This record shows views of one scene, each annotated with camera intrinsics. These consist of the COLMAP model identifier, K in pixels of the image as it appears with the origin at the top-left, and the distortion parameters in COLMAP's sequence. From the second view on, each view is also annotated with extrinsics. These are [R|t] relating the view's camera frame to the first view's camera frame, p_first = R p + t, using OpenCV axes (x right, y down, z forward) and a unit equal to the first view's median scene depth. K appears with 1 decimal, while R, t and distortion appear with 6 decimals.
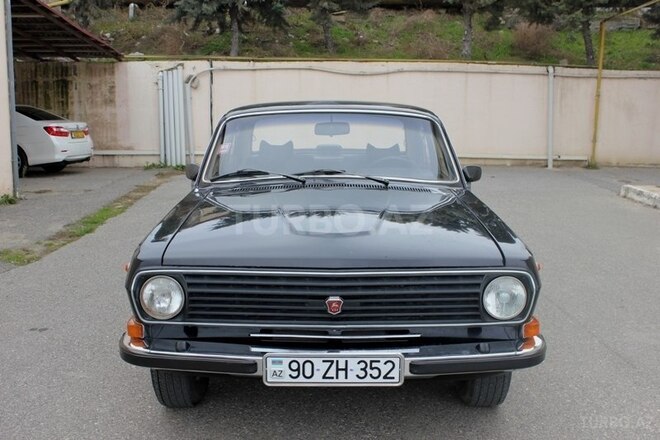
lens RADIAL K [[704.0, 0, 330.3], [0, 704.0, 222.3], [0, 0, 1]] dist [-0.065452, 0.000000]
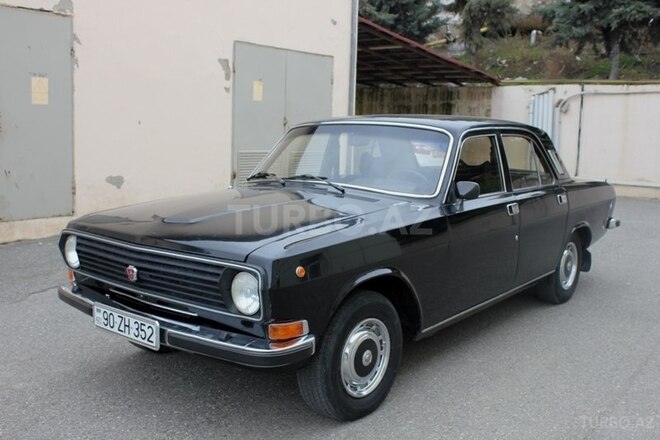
lens RADIAL K [[704.0, 0, 347.6], [0, 704.0, 220.5], [0, 0, 1]] dist [-0.065452, 0.000000]
pose [[0.768148, 0.097535, -0.632799, 0.212813], [-0.124315, 0.992241, 0.002032, -0.004280], [0.628088, 0.077105, 0.774313, 0.058485]]
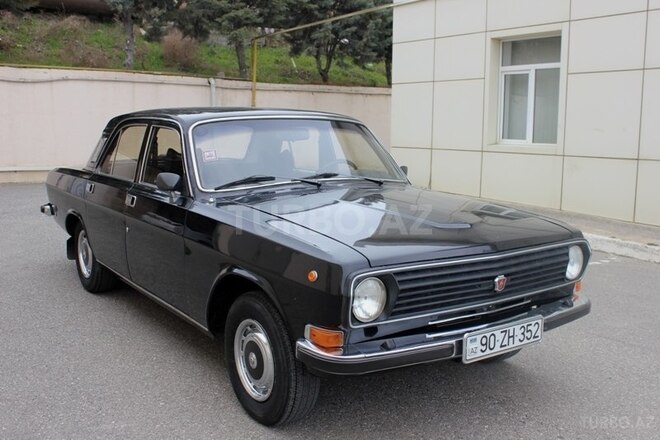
lens RADIAL K [[704.0, 0, 325.0], [0, 704.0, 223.2], [0, 0, 1]] dist [-0.065452, 0.000000]
pose [[0.812678, -0.078677, 0.577378, -0.179820], [0.087120, 0.996112, 0.013112, -0.004194], [-0.576164, 0.039645, 0.816372, 0.044492]]
